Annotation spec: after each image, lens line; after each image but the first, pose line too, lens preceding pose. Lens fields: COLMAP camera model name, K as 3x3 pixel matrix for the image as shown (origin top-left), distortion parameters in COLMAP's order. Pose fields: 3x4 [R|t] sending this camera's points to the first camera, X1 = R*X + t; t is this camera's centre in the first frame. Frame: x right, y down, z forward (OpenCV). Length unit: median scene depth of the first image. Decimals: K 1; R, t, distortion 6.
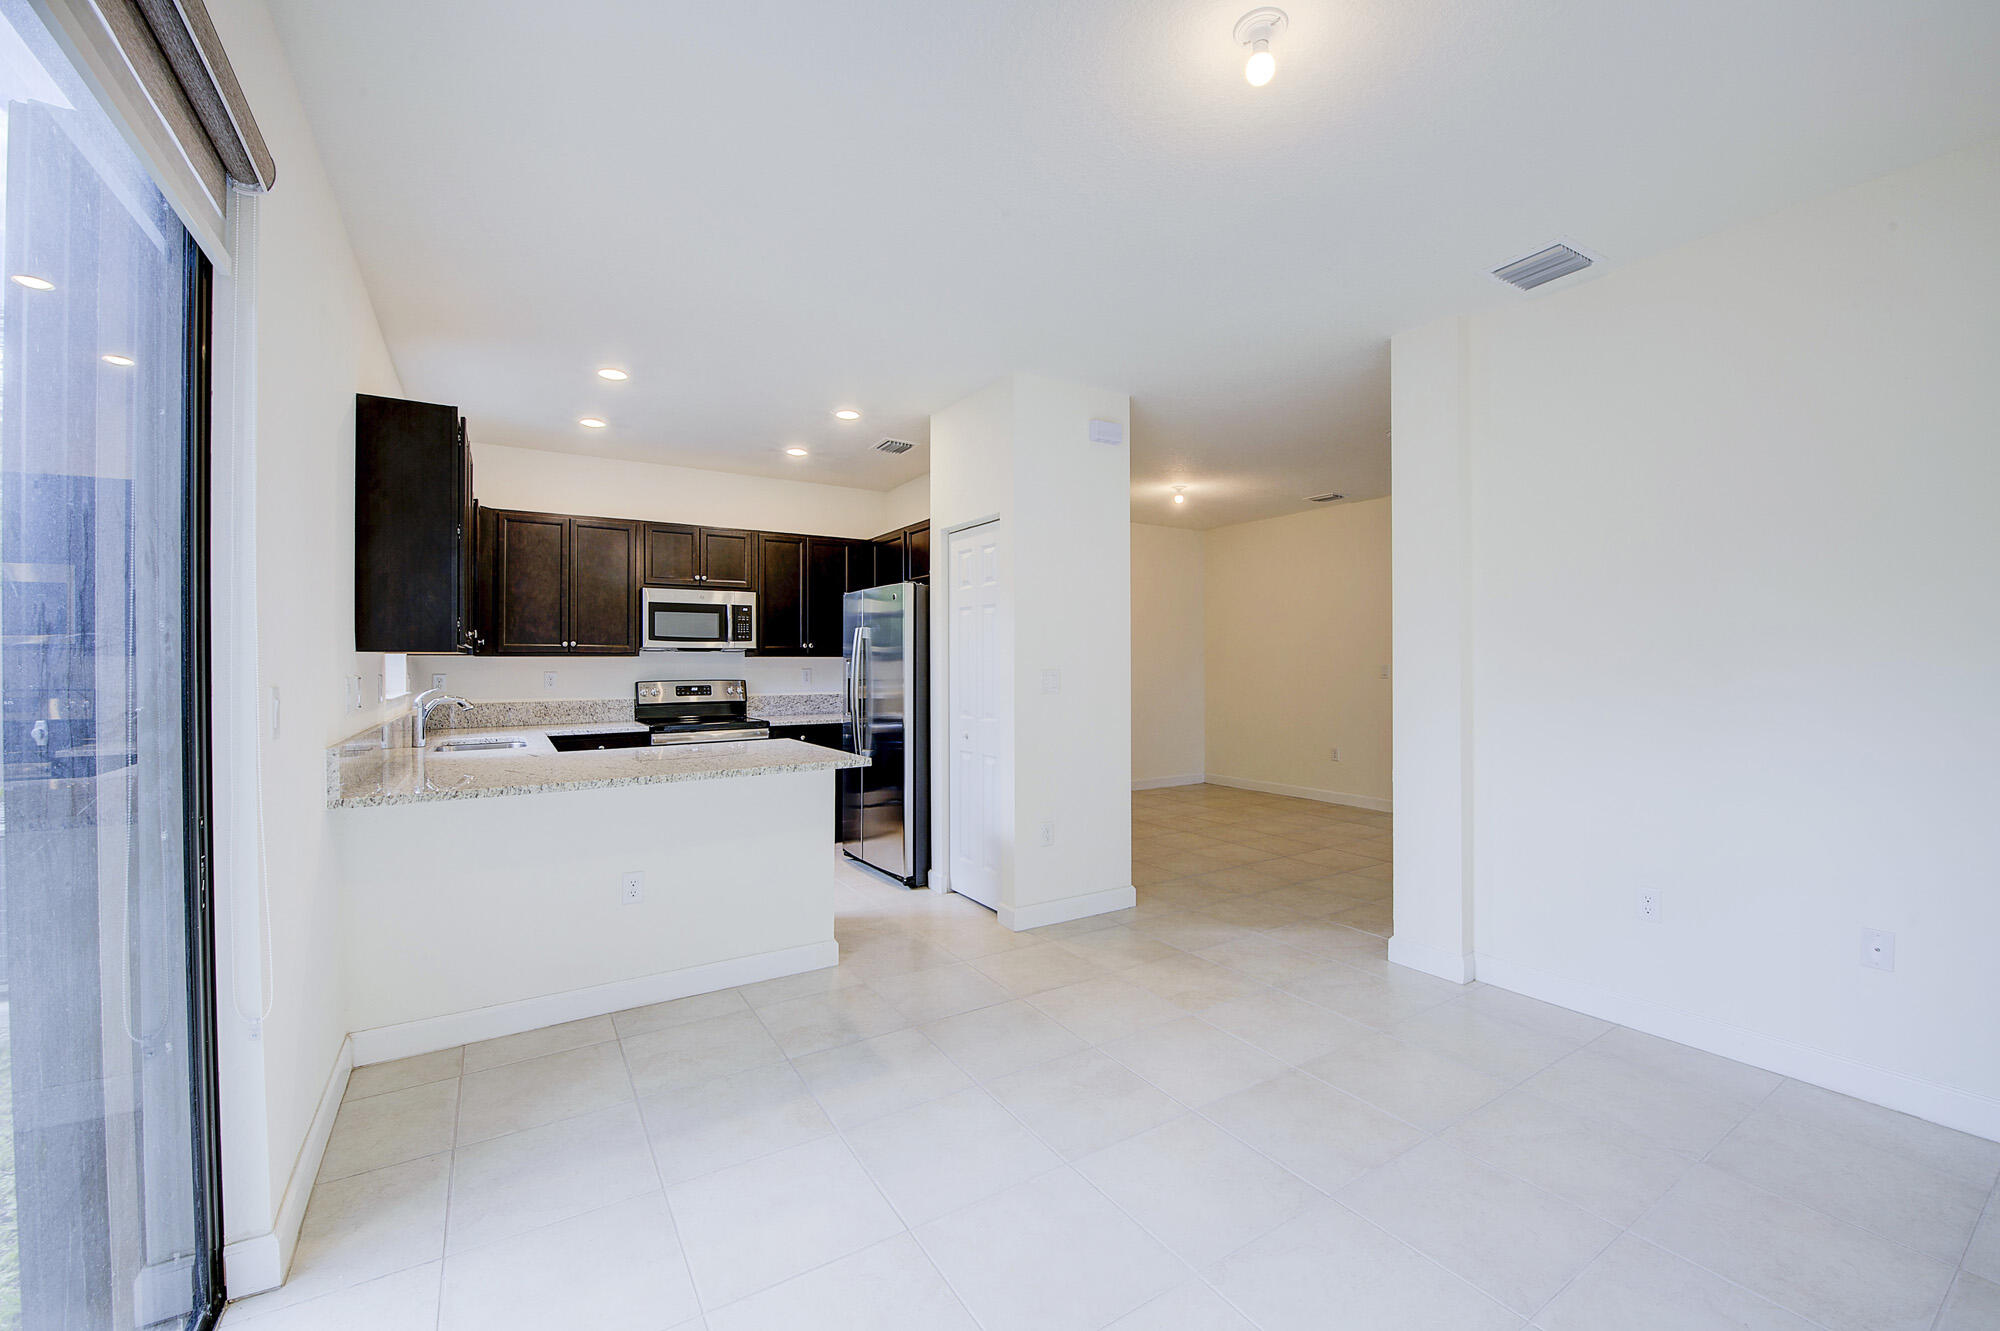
lens RADIAL K [[794.4, 0, 1001.9], [0, 794.4, 661.5], [0, 0, 1]] dist [-0.013182, -0.000397]
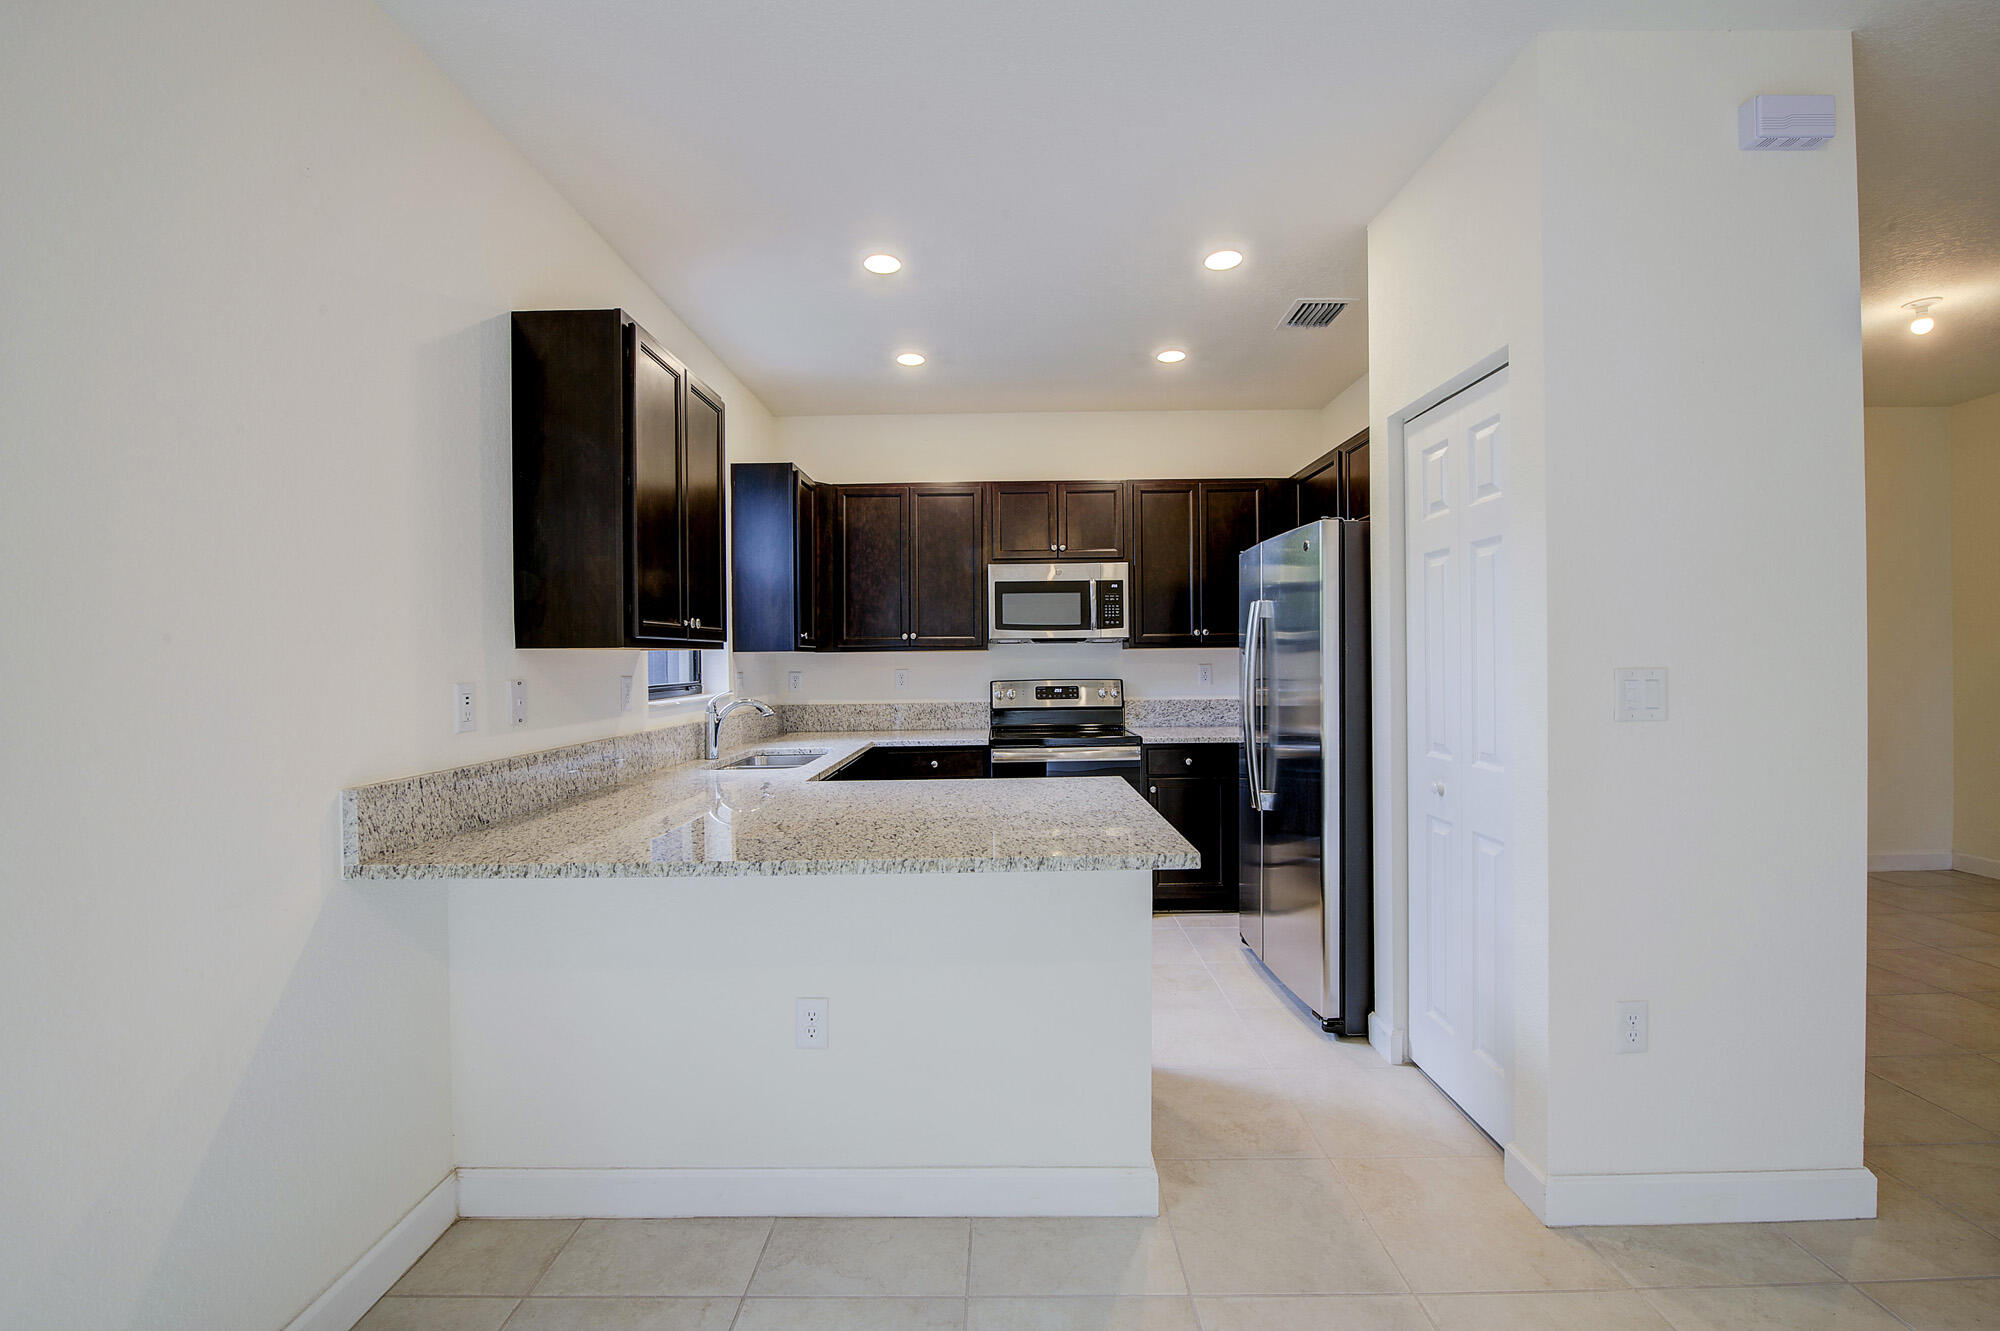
lens RADIAL K [[815.6, 0, 998.0], [0, 815.6, 663.4], [0, 0, 1]] dist [-0.016642, -0.001016]
pose [[0.840488, -0.003646, -0.541818, 0.001425], [0.009961, 0.999912, 0.008724, -0.000065], [0.541739, -0.012730, 0.840450, 0.333815]]
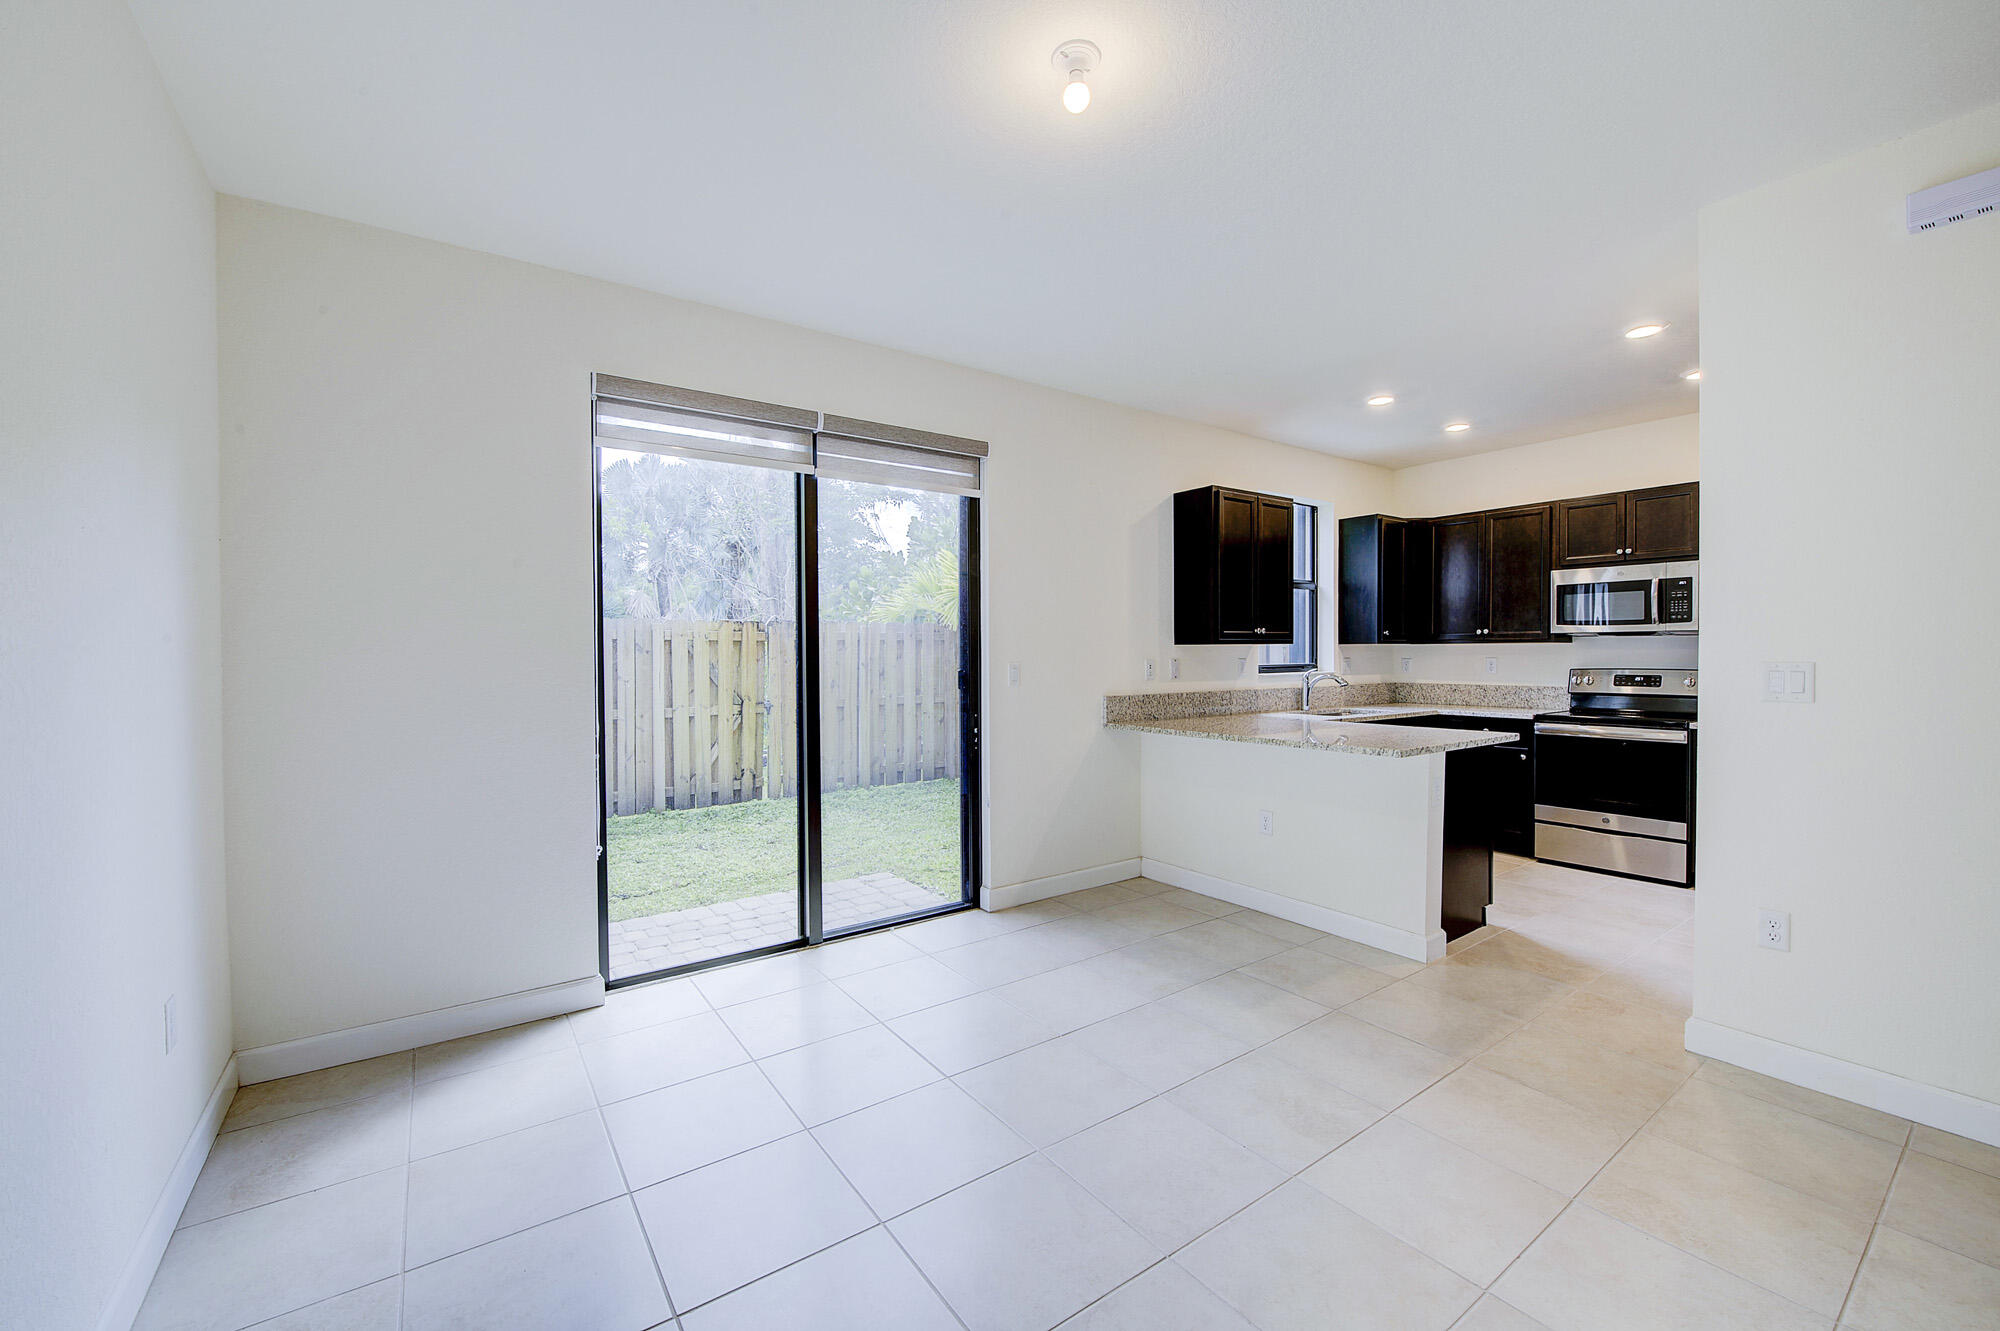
lens RADIAL K [[794.4, 0, 1002.8], [0, 794.4, 660.9], [0, 0, 1]] dist [-0.013182, -0.000397]
pose [[0.058535, 0.014235, -0.998184, 0.499474], [0.007128, 0.999867, 0.014677, -0.002963], [0.998260, -0.007975, 0.058426, 0.298143]]
